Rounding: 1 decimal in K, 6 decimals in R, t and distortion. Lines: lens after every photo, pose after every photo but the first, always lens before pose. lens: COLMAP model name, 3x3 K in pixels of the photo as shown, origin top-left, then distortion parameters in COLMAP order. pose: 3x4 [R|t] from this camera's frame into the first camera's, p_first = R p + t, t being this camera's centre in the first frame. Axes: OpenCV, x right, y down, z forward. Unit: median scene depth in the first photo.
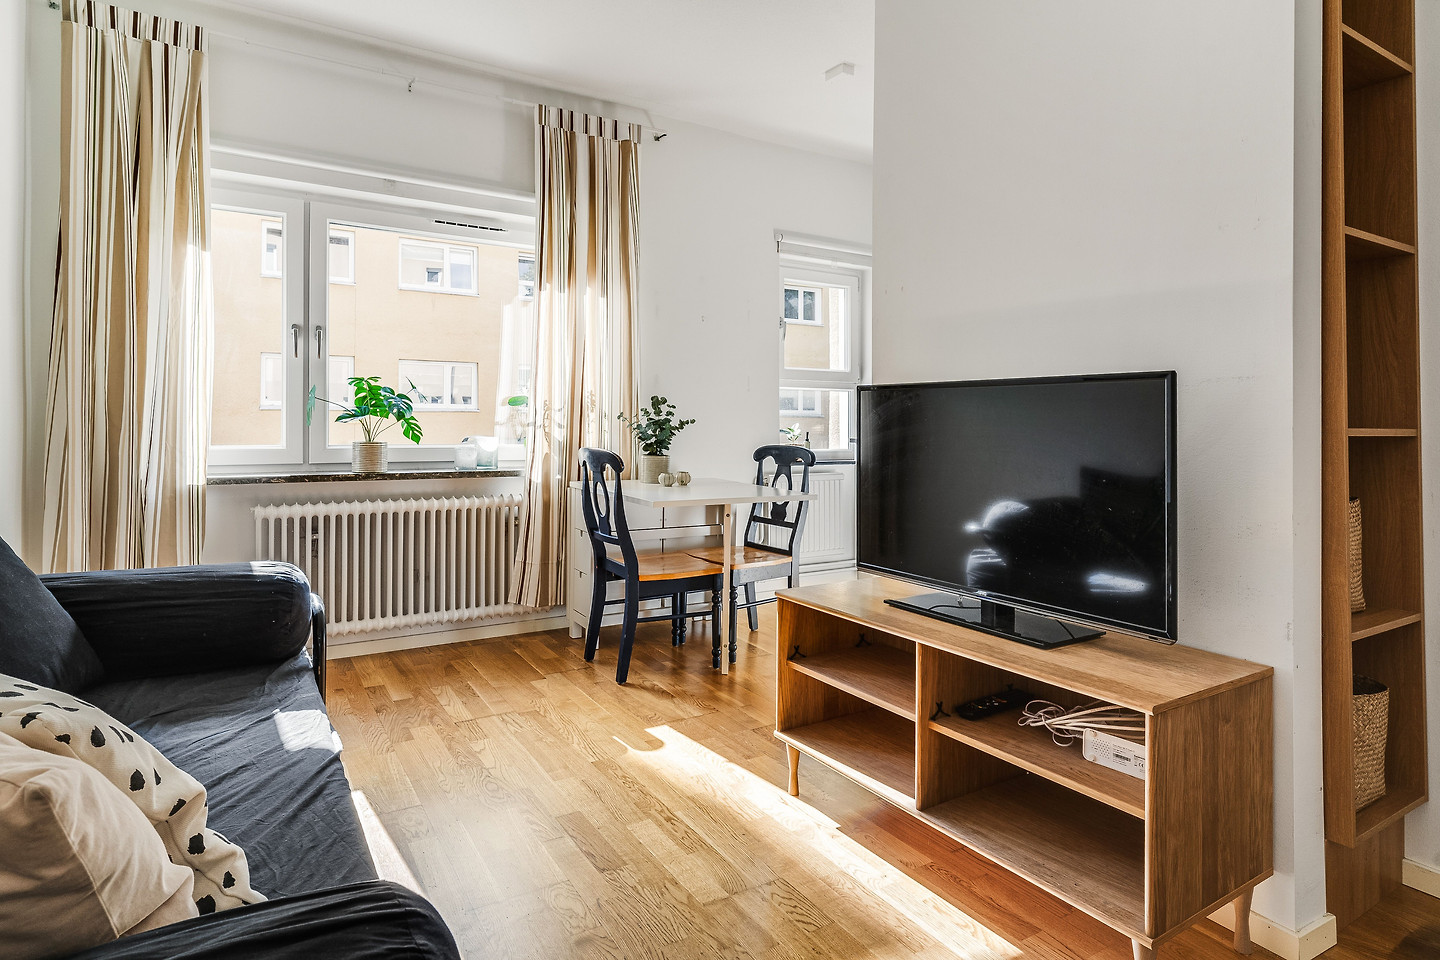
lens RADIAL K [[795.2, 0, 718.7], [0, 795.2, 415.2], [0, 0, 1]] dist [0.011263, -0.000480]
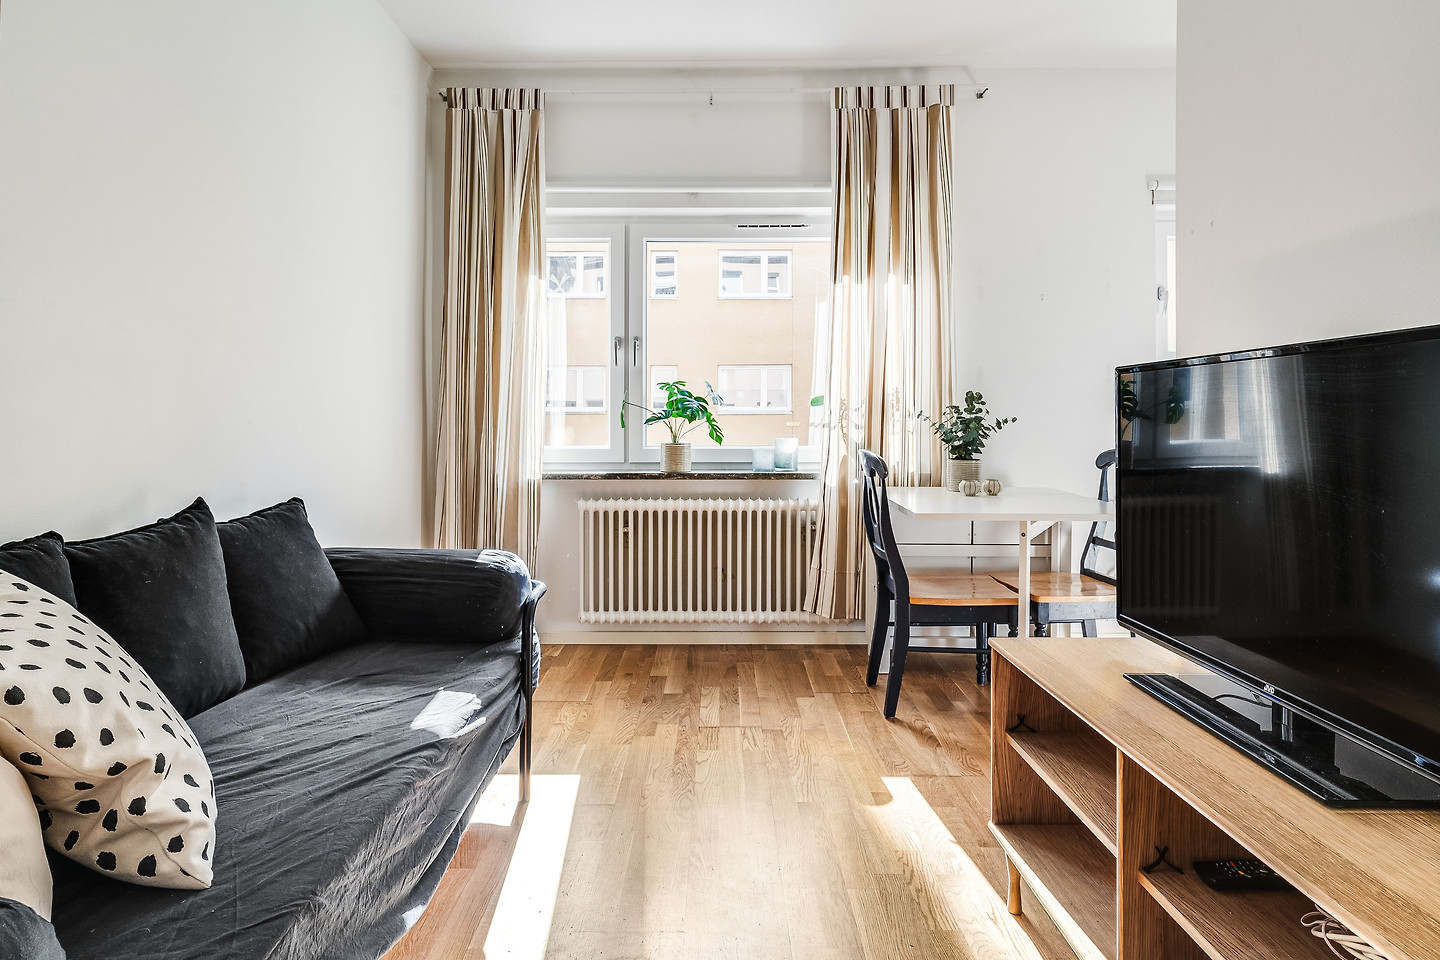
lens RADIAL K [[795.2, 0, 718.7], [0, 795.2, 415.2], [0, 0, 1]] dist [0.011263, -0.000480]
pose [[0.846683, -0.015426, -0.531874, 0.171740], [0.014122, 0.999879, -0.006520, 0.004197], [0.531910, -0.001991, 0.846798, 0.135951]]
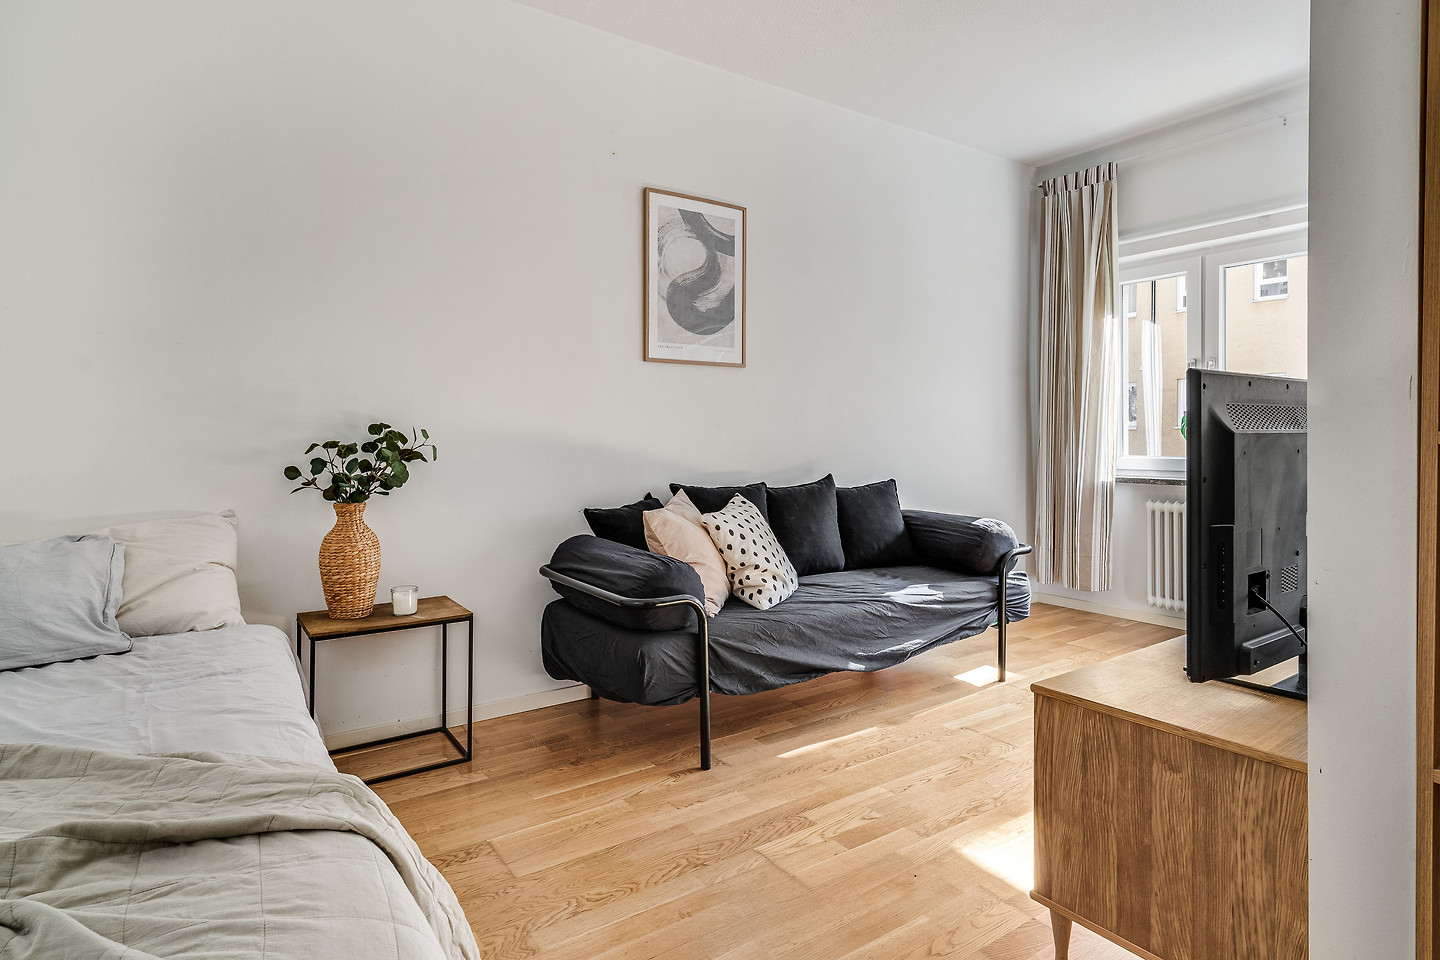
lens RADIAL K [[795.2, 0, 718.7], [0, 795.2, 415.2], [0, 0, 1]] dist [0.011263, -0.000480]
pose [[0.035663, -0.041555, -0.998500, 0.662877], [0.016075, 0.999030, -0.041003, 0.013679], [0.999235, -0.014589, 0.036296, 0.216532]]
